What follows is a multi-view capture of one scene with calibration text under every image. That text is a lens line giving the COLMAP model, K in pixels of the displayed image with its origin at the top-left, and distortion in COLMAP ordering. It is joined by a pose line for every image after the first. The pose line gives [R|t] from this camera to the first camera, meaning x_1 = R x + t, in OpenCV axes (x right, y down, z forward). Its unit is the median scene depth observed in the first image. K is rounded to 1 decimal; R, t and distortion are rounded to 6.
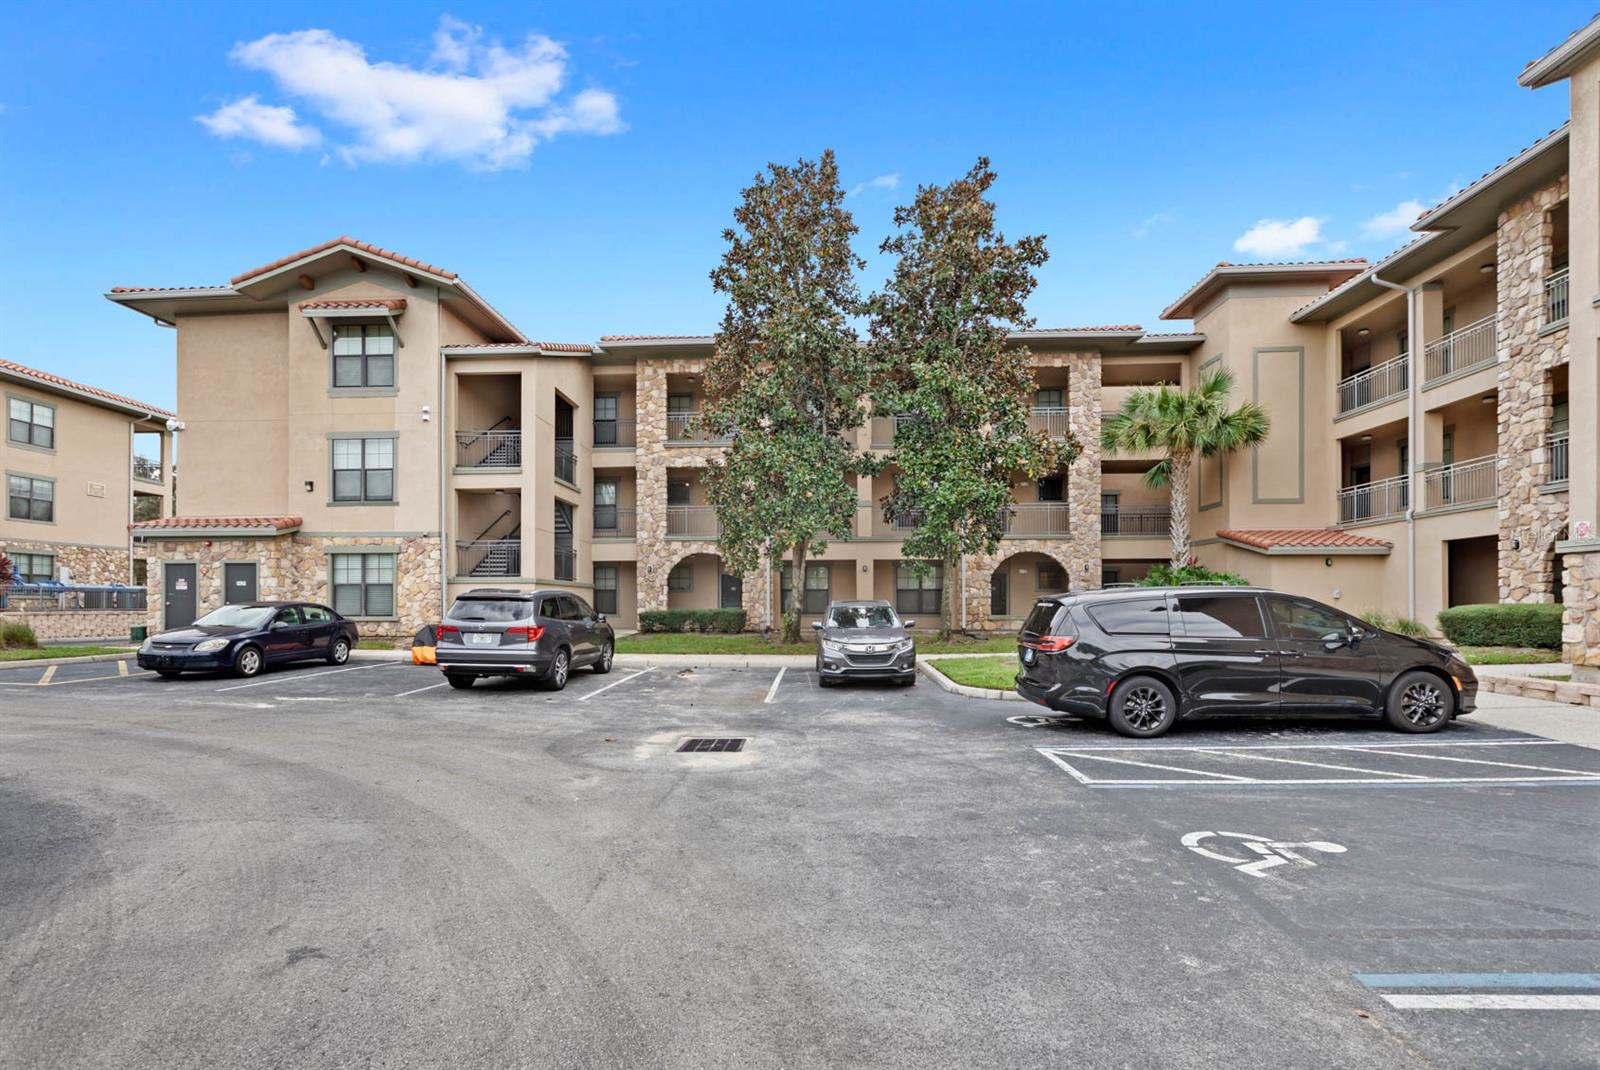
lens RADIAL K [[738.0, 0, 801.3], [0, 738.0, 604.5], [0, 0, 1]] dist [0.003288, 0.000512]
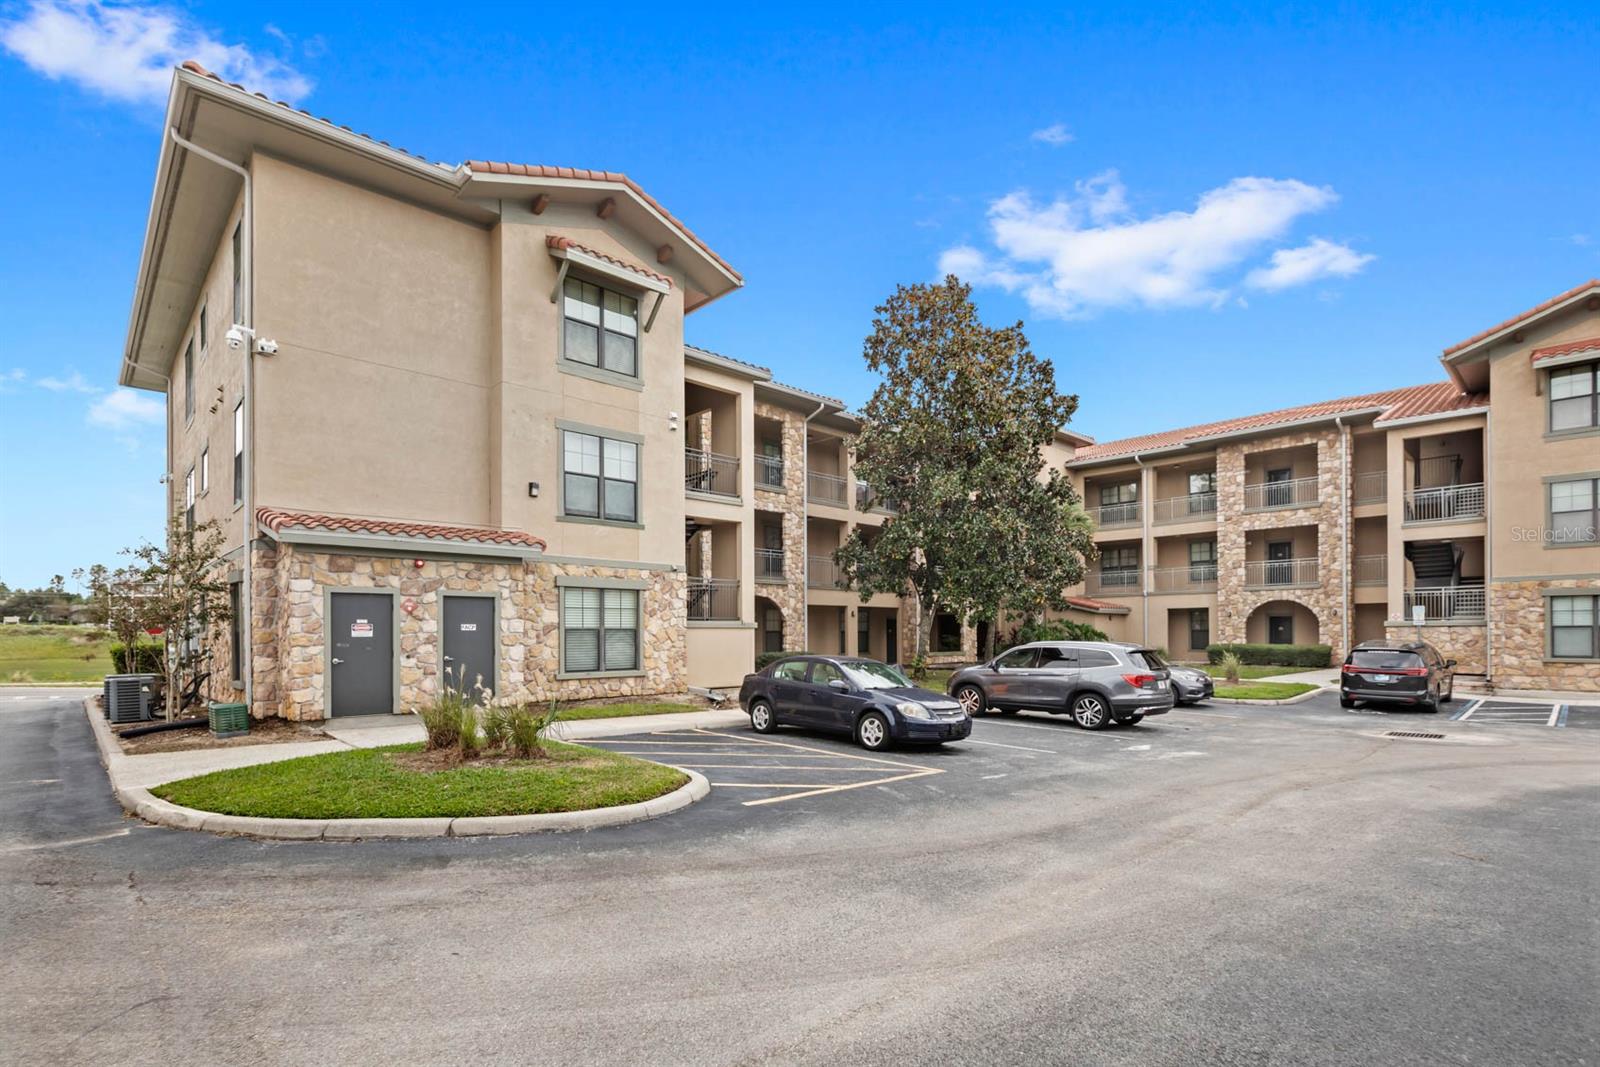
lens RADIAL K [[753.4, 0, 800.2], [0, 753.4, 629.9], [0, 0, 1]] dist [-0.002564, -0.000107]
pose [[0.694646, 0.003275, 0.719344, -1.010212], [0.002966, 0.999968, -0.007416, -0.020140], [-0.719345, 0.007285, 0.694615, 0.320414]]
